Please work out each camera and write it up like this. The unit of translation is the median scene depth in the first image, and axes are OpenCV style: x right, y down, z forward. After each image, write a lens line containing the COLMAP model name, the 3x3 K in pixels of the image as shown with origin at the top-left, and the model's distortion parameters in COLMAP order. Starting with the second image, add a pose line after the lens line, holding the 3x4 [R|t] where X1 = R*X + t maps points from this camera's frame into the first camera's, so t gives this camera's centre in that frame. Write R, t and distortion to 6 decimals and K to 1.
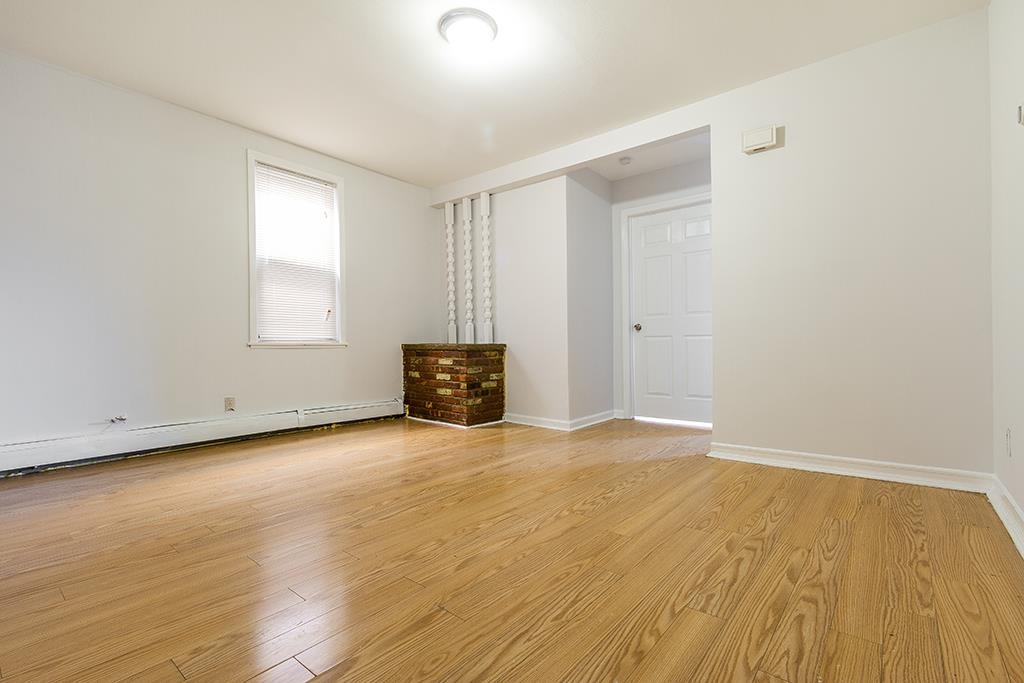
lens RADIAL K [[476.1, 0, 504.6], [0, 476.1, 359.4], [0, 0, 1]] dist [-0.002608, -0.000481]
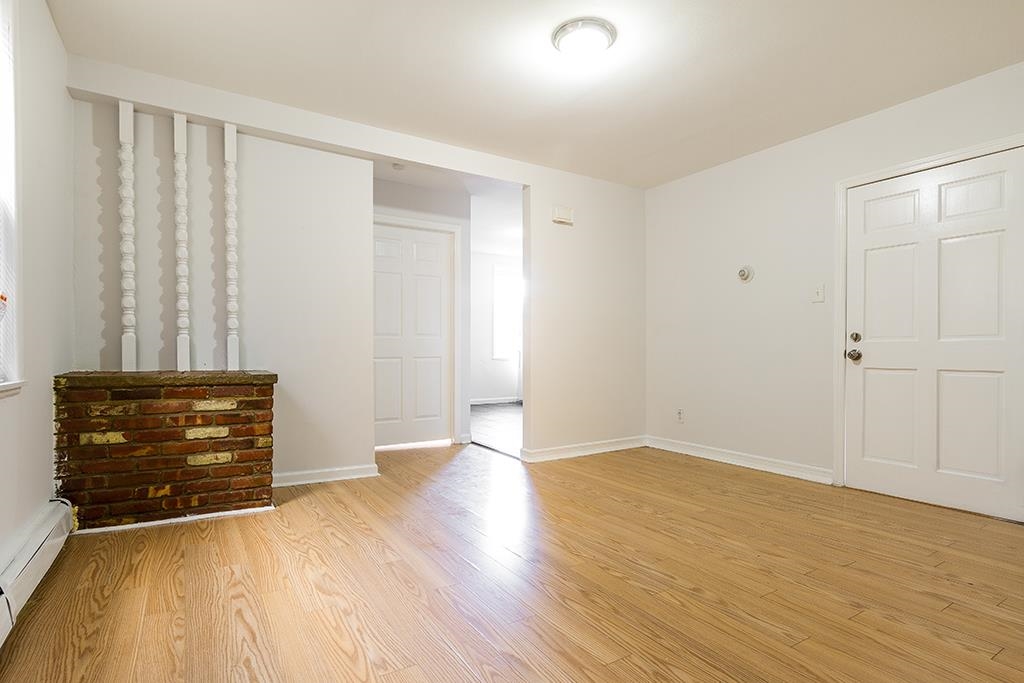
lens RADIAL K [[543.4, 0, 512.0], [0, 543.4, 341.5], [0, 0, 1]] dist [-0.004457, -0.000665]
pose [[0.287396, 0.020351, 0.957596, -0.653363], [0.026040, 0.999239, -0.029051, -0.043542], [-0.957458, 0.033285, 0.286647, 0.479660]]
